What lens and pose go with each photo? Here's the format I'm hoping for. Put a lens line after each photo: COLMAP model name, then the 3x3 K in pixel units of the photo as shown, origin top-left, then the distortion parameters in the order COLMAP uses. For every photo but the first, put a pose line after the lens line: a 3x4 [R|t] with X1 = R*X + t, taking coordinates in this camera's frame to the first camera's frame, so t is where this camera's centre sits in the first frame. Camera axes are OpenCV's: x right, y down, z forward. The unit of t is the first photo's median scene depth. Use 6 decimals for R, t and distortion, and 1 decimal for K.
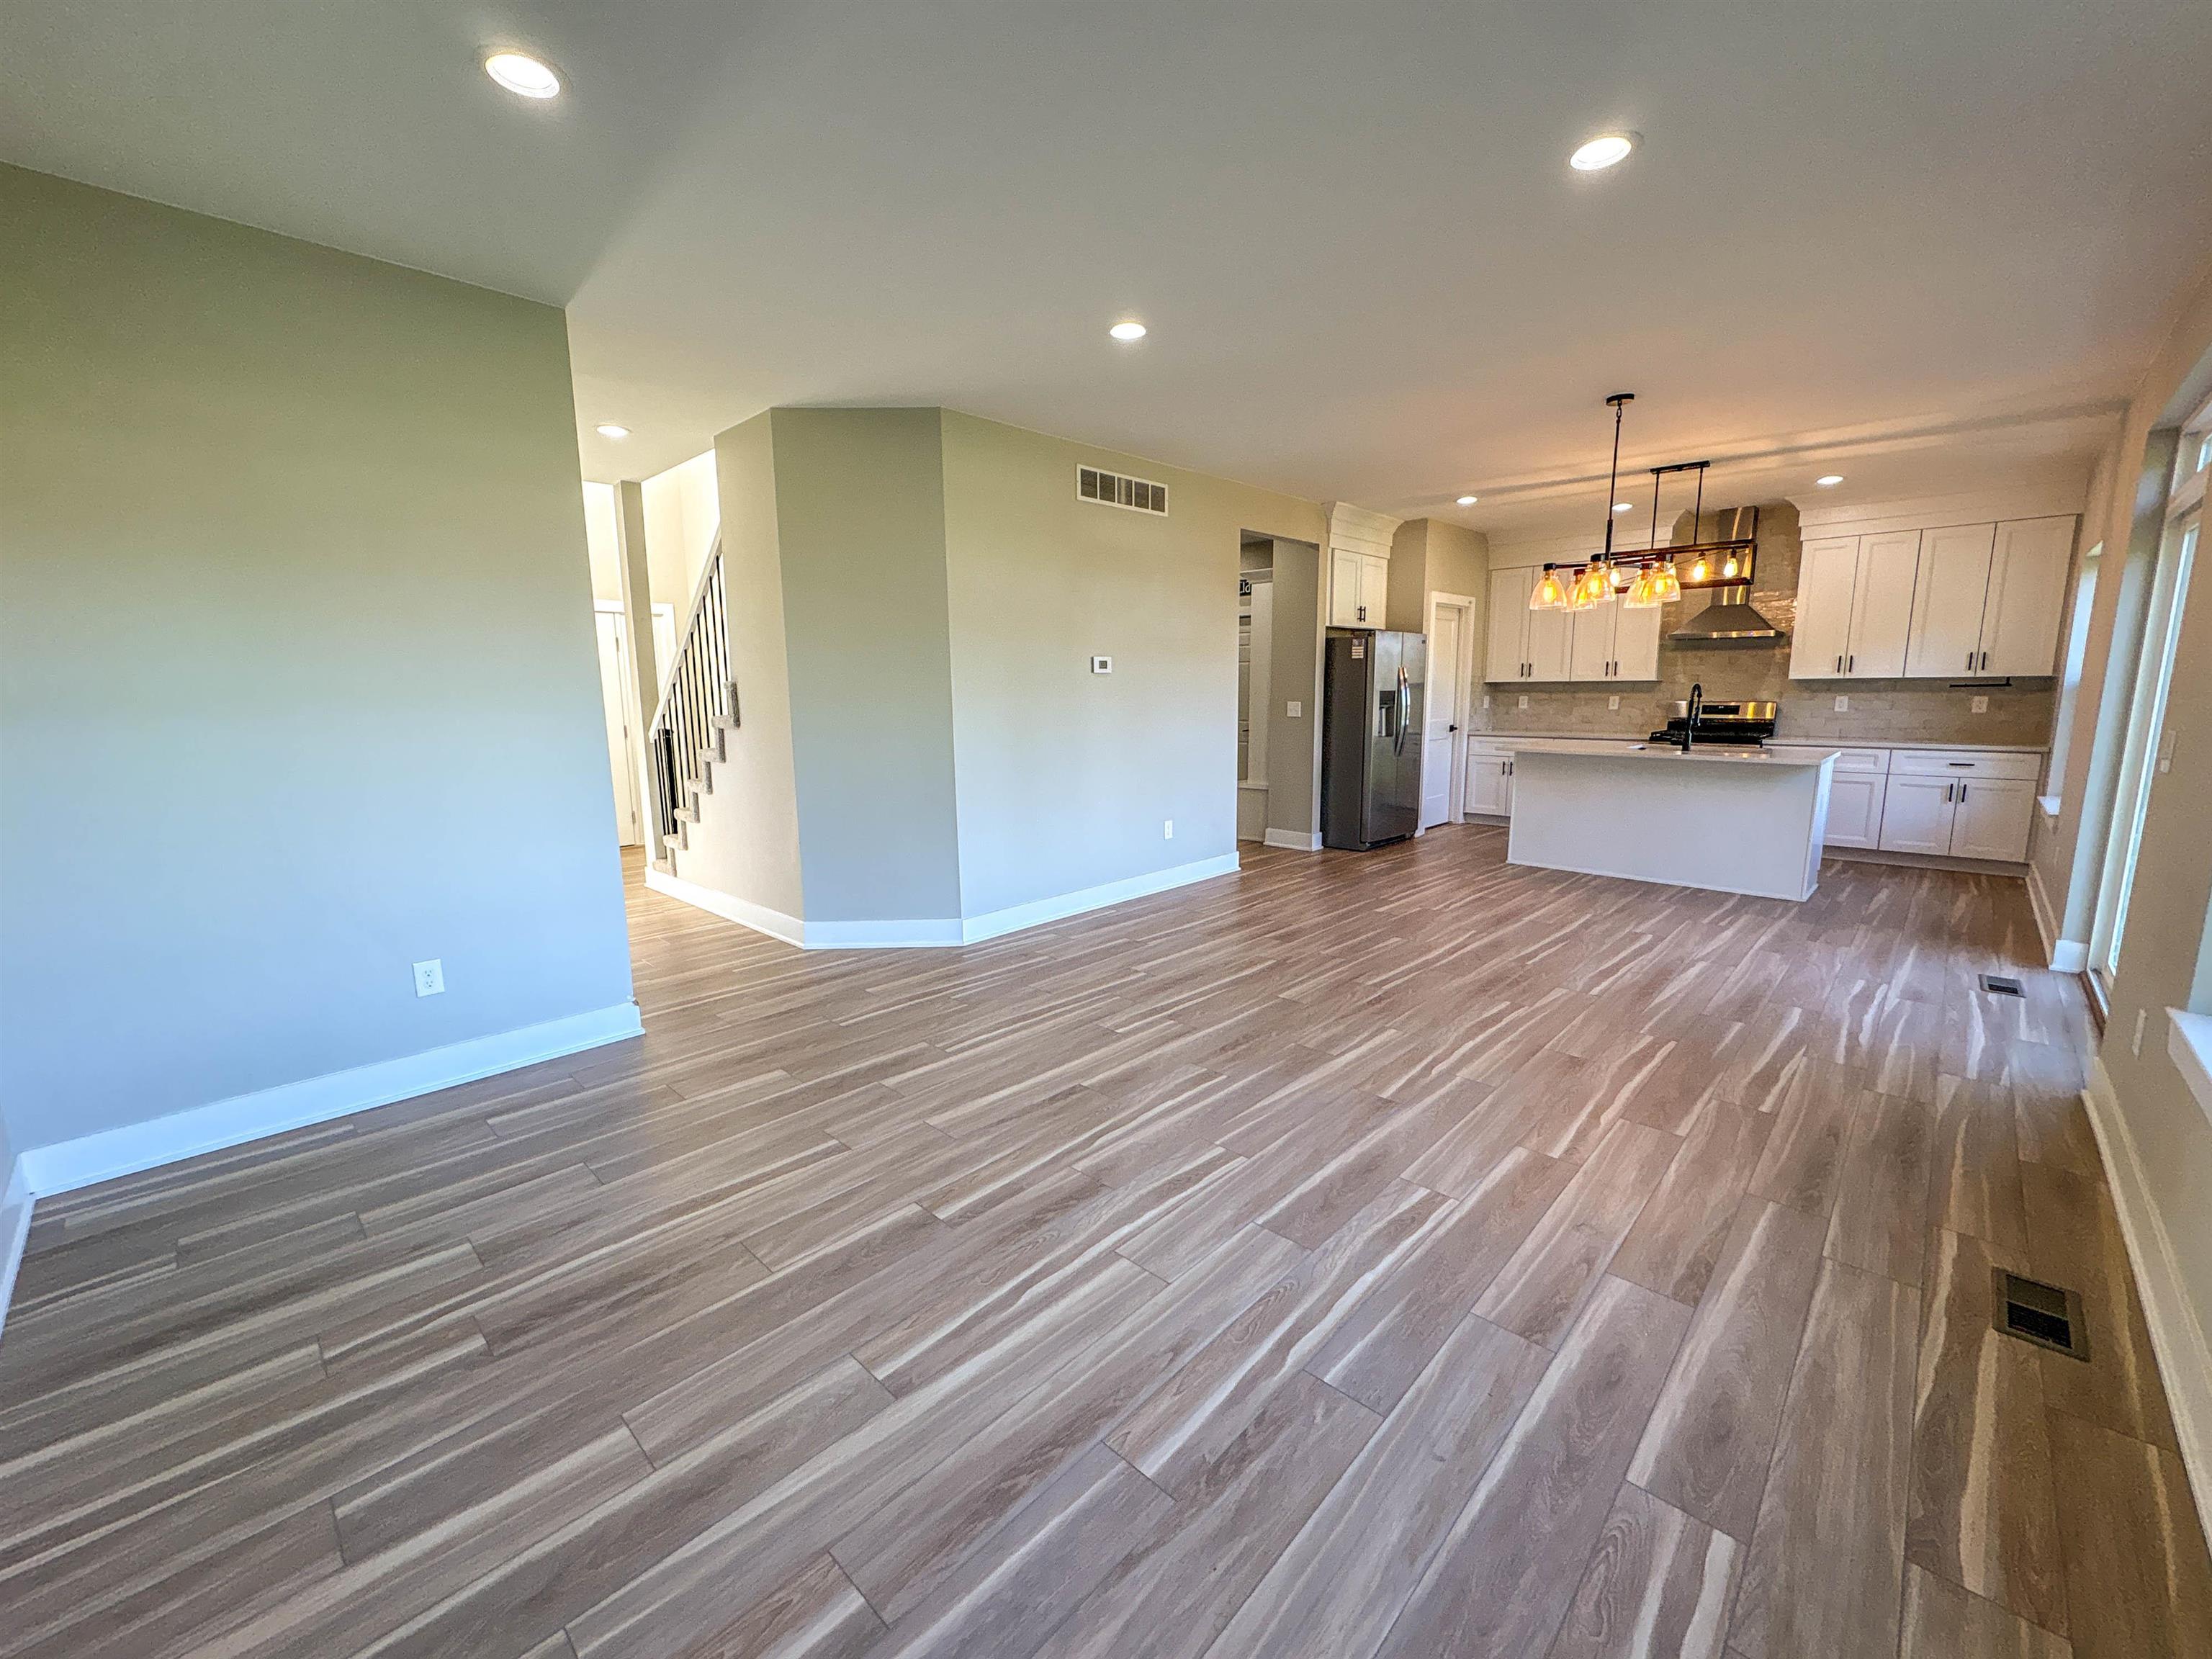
lens RADIAL K [[887.5, 0, 1102.2], [0, 887.5, 830.2], [0, 0, 1]] dist [-0.000113, -0.000079]
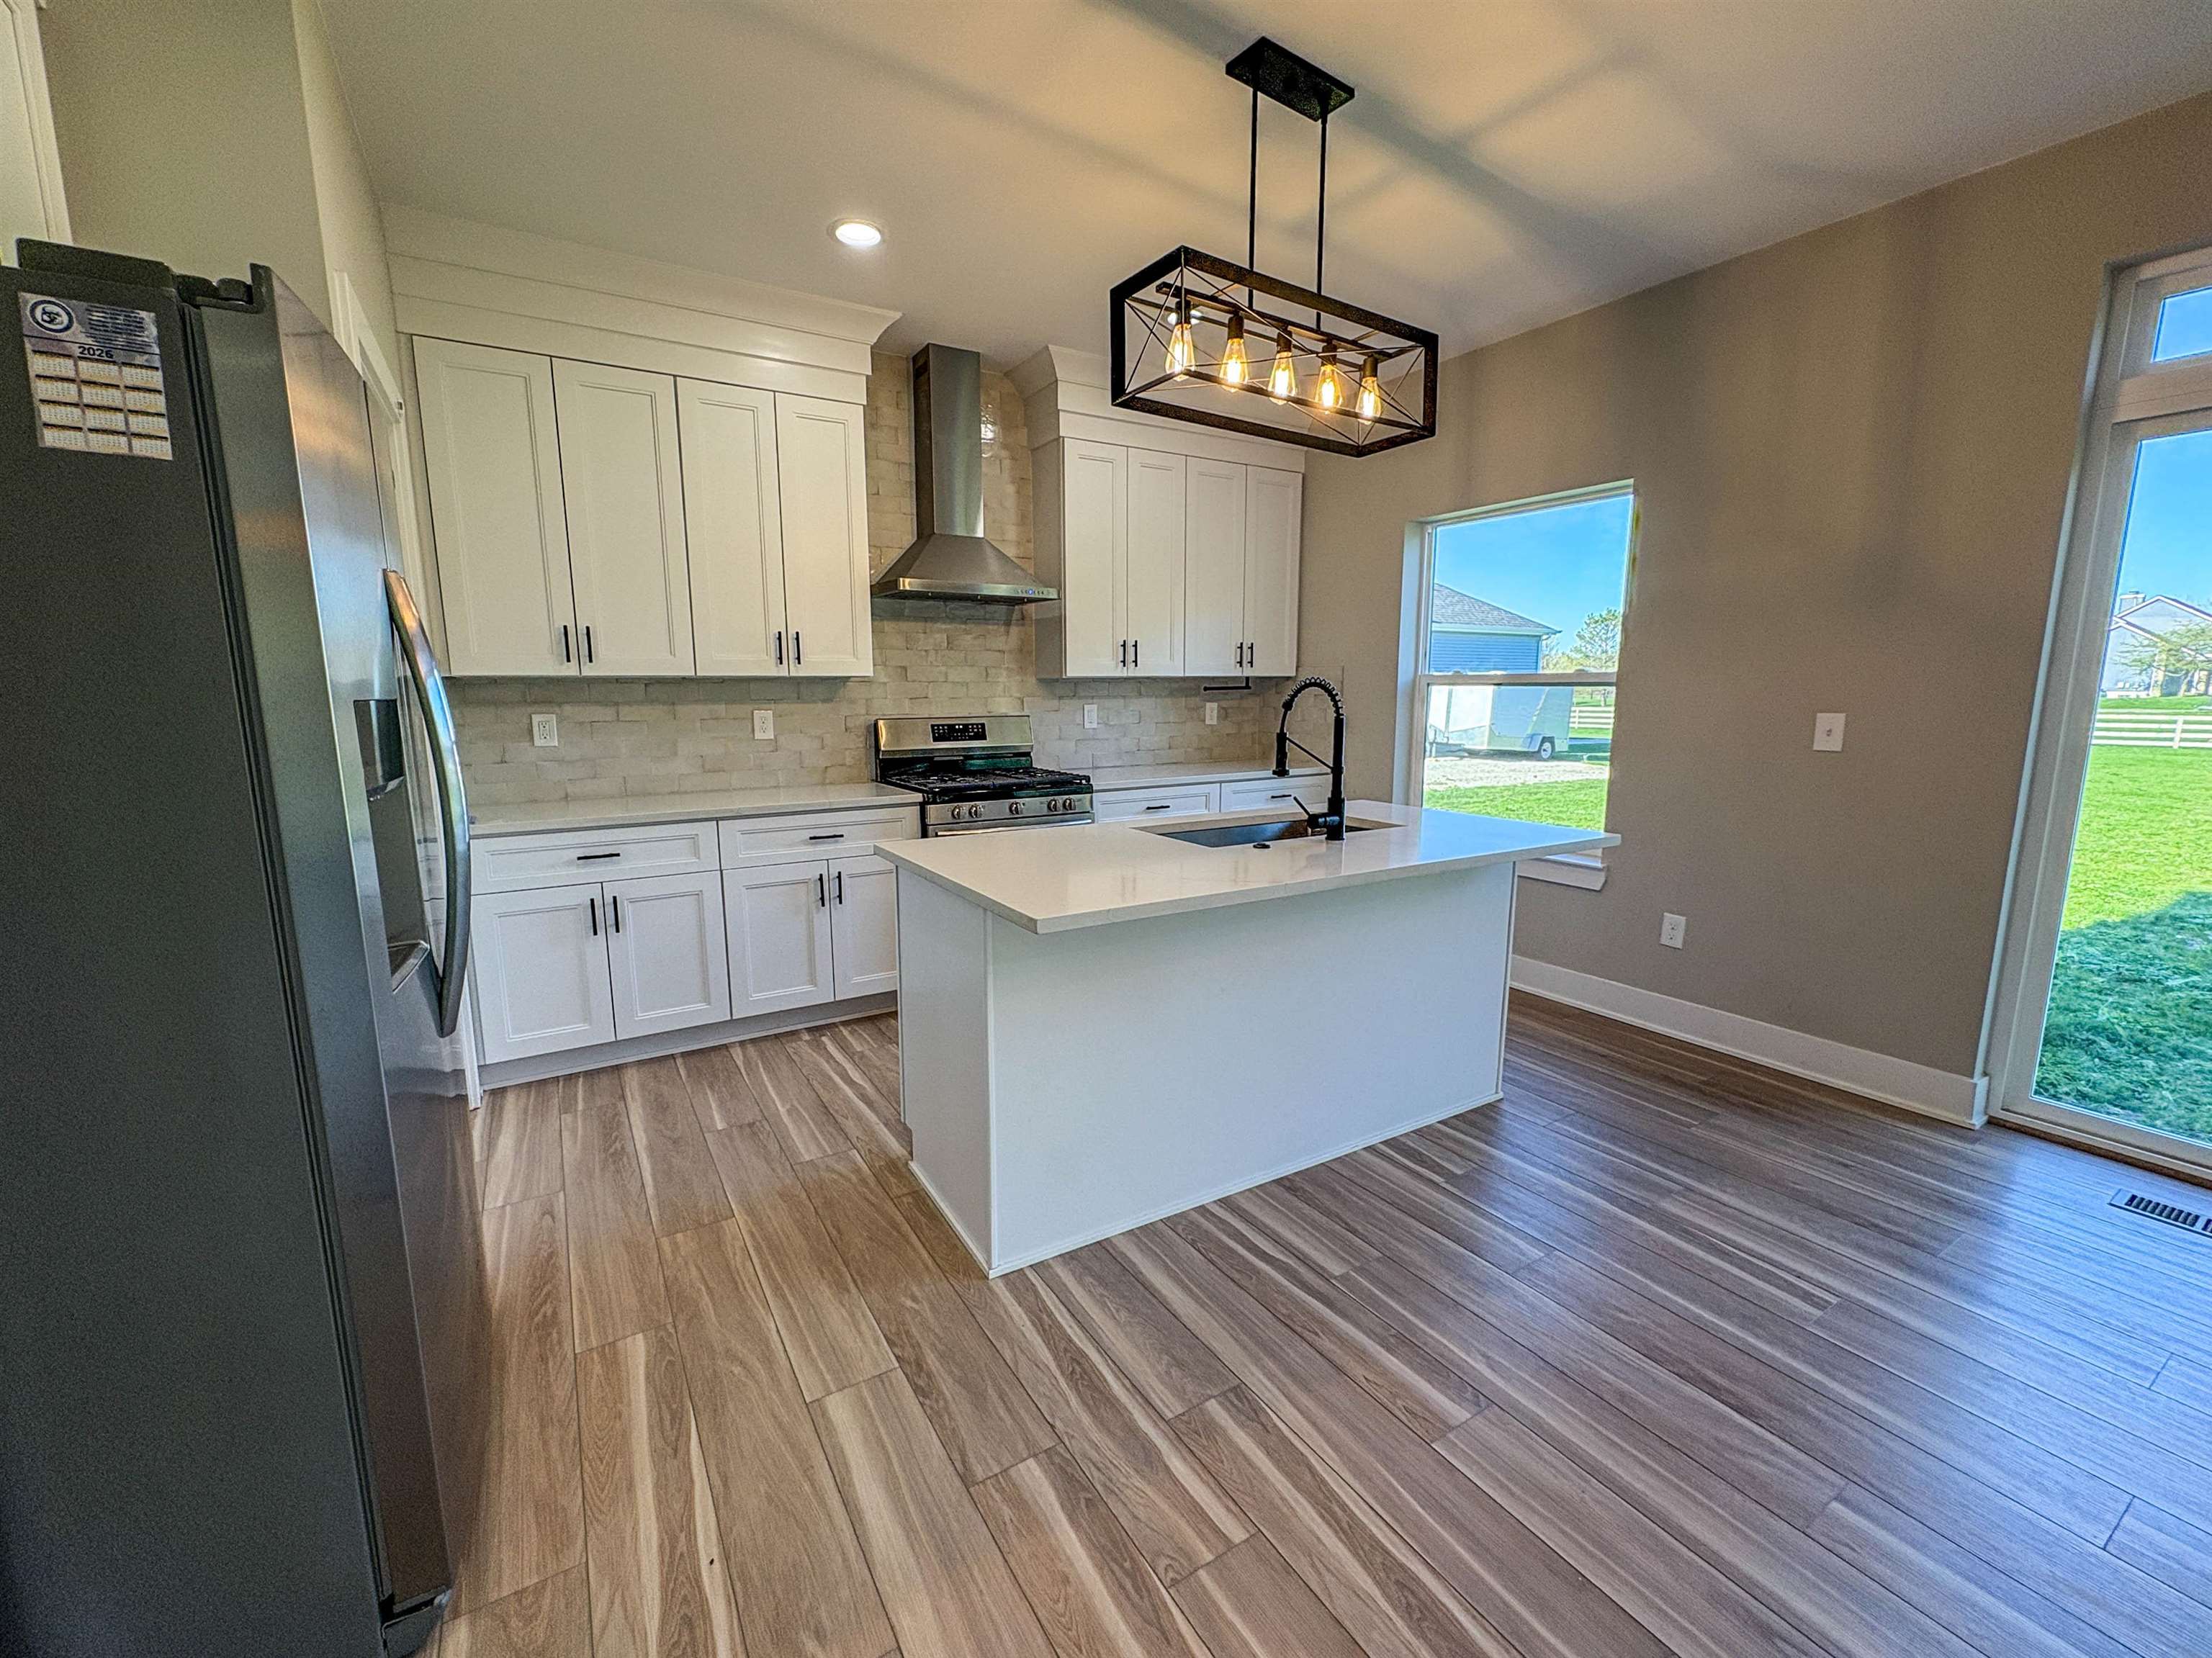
lens RADIAL K [[906.8, 0, 1093.5], [0, 906.8, 831.7], [0, 0, 1]] dist [-0.001762, -0.000171]
pose [[0.260097, -0.143938, 0.954794, 0.283471], [0.157940, 0.981851, 0.104992, -0.192633], [-0.952578, 0.123492, 0.278110, 1.230485]]
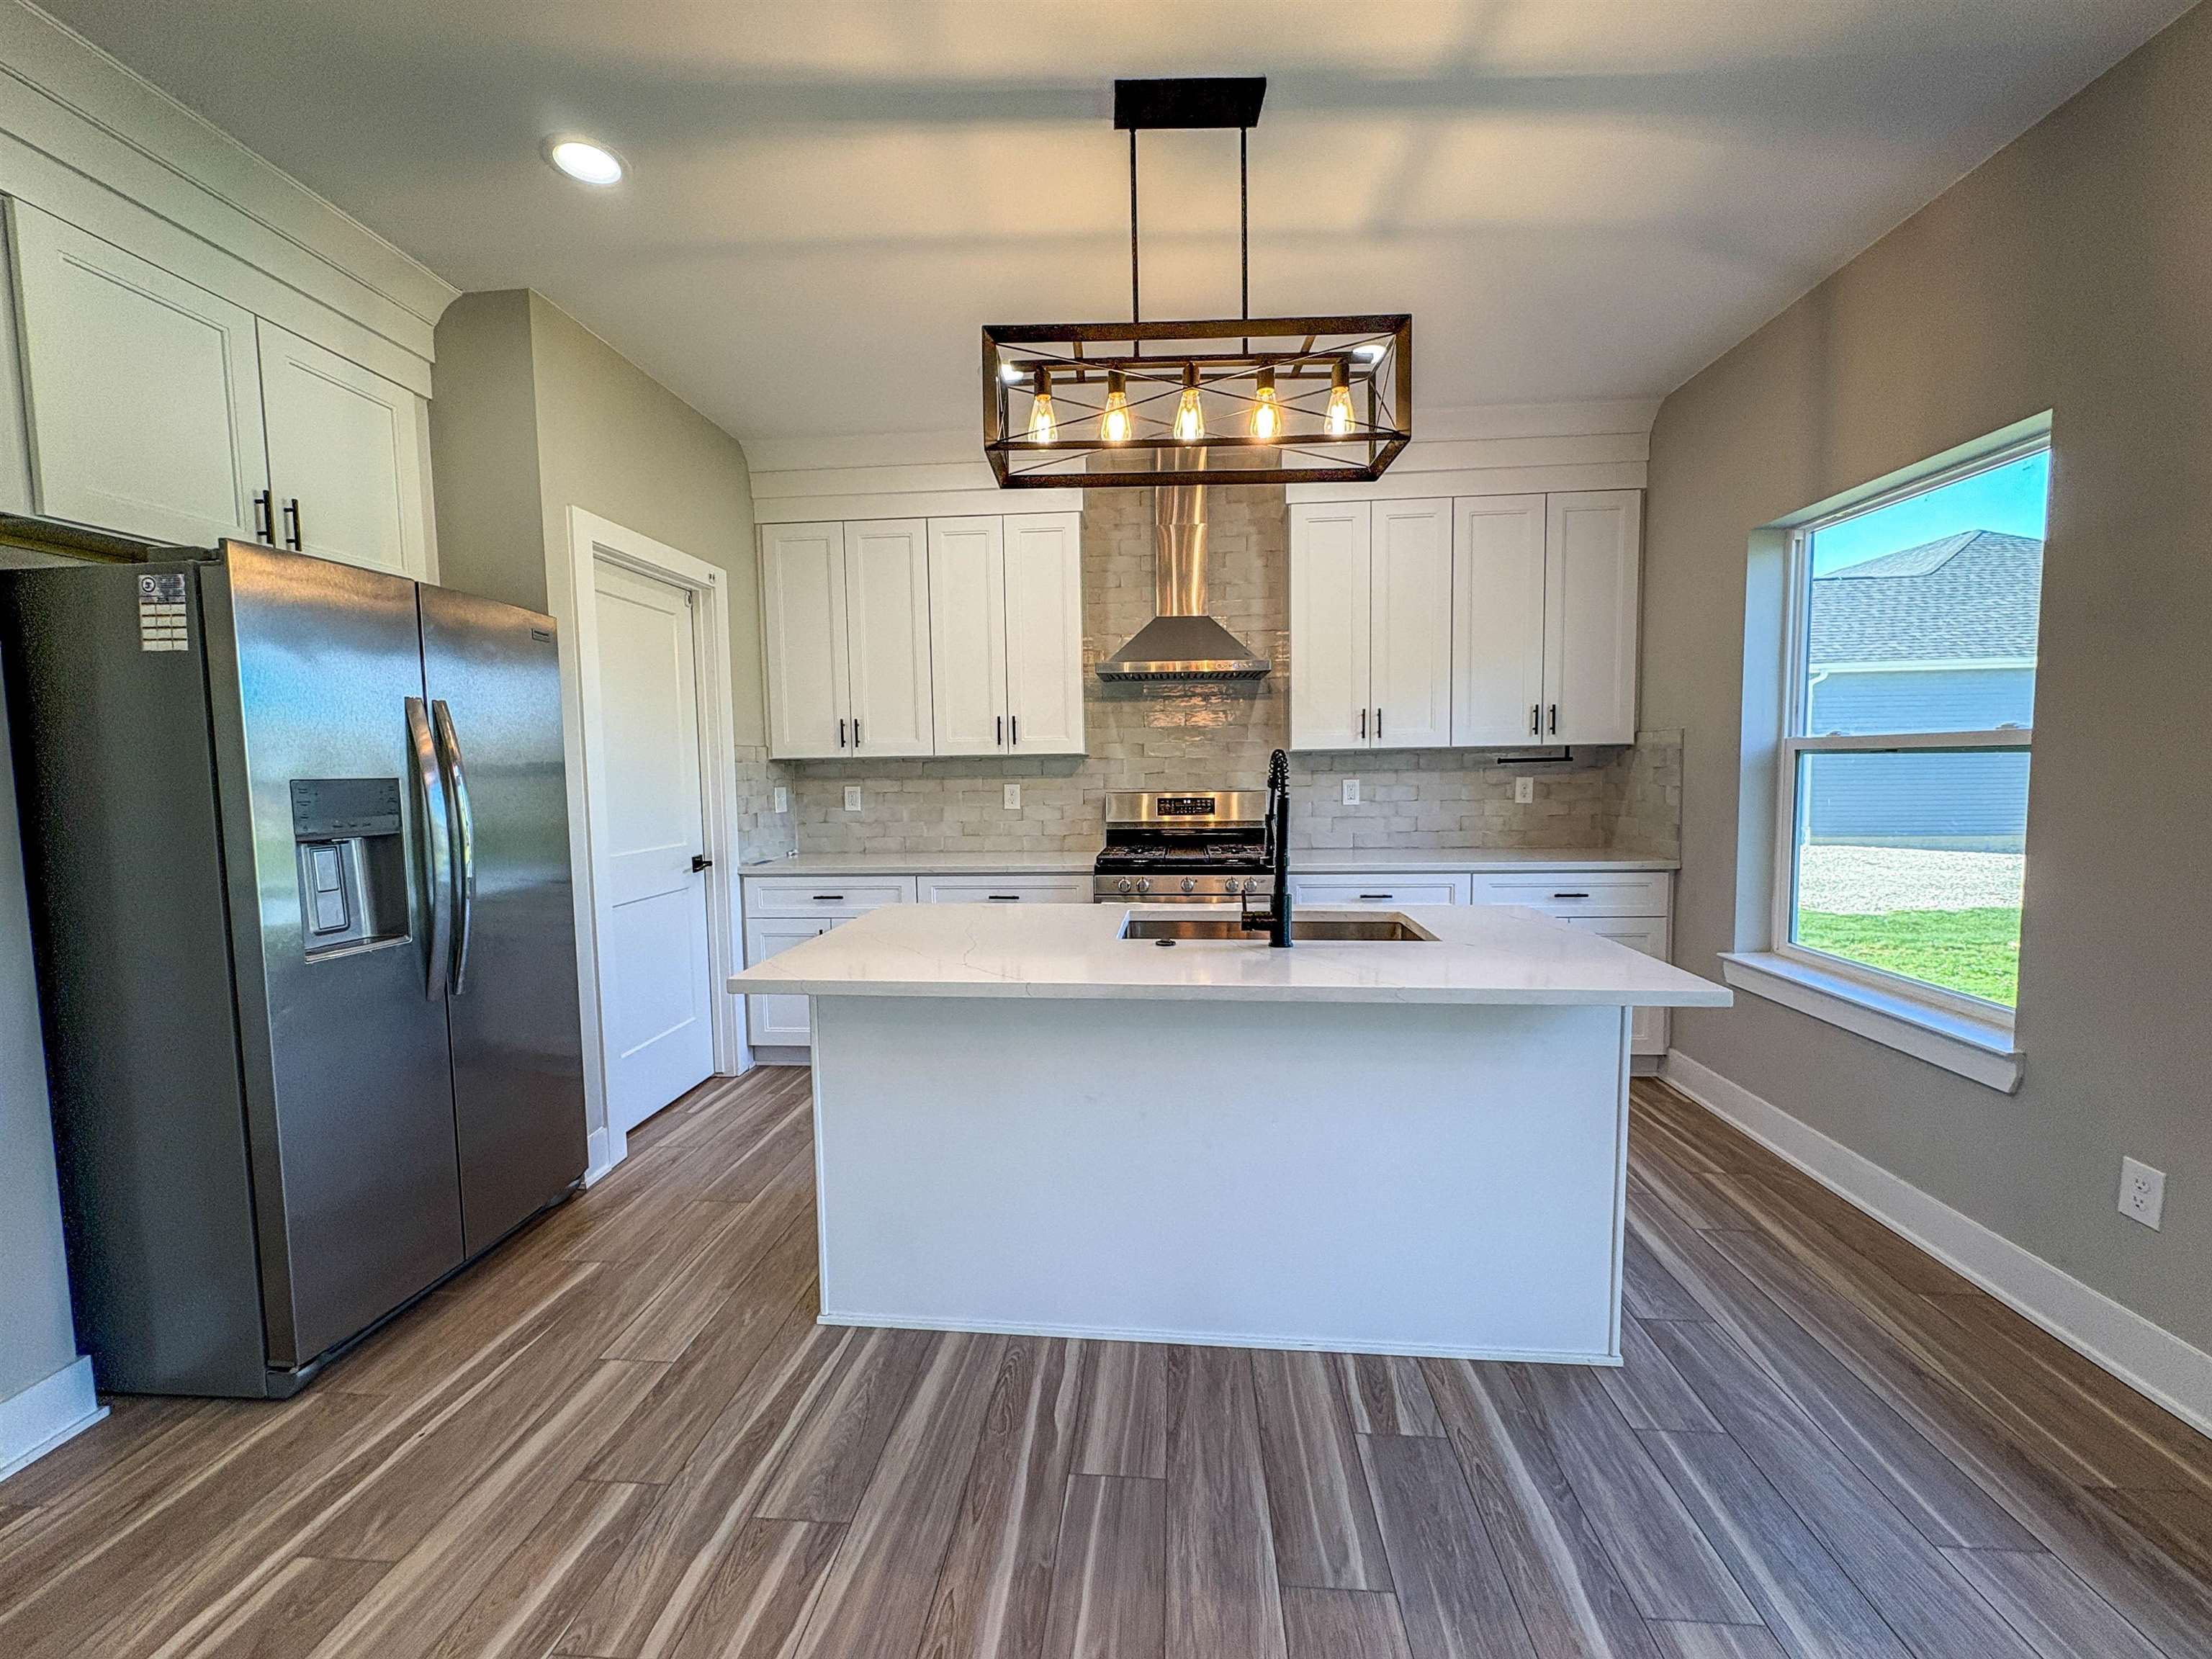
lens RADIAL K [[880.1, 0, 1104.5], [0, 880.1, 834.1], [0, 0, 1]] dist [-0.001585, -0.000453]
pose [[0.775453, -0.051057, 0.629338, 0.496185], [0.108995, 0.992587, -0.053774, -0.150753], [-0.621927, 0.110294, 0.775269, 0.968820]]
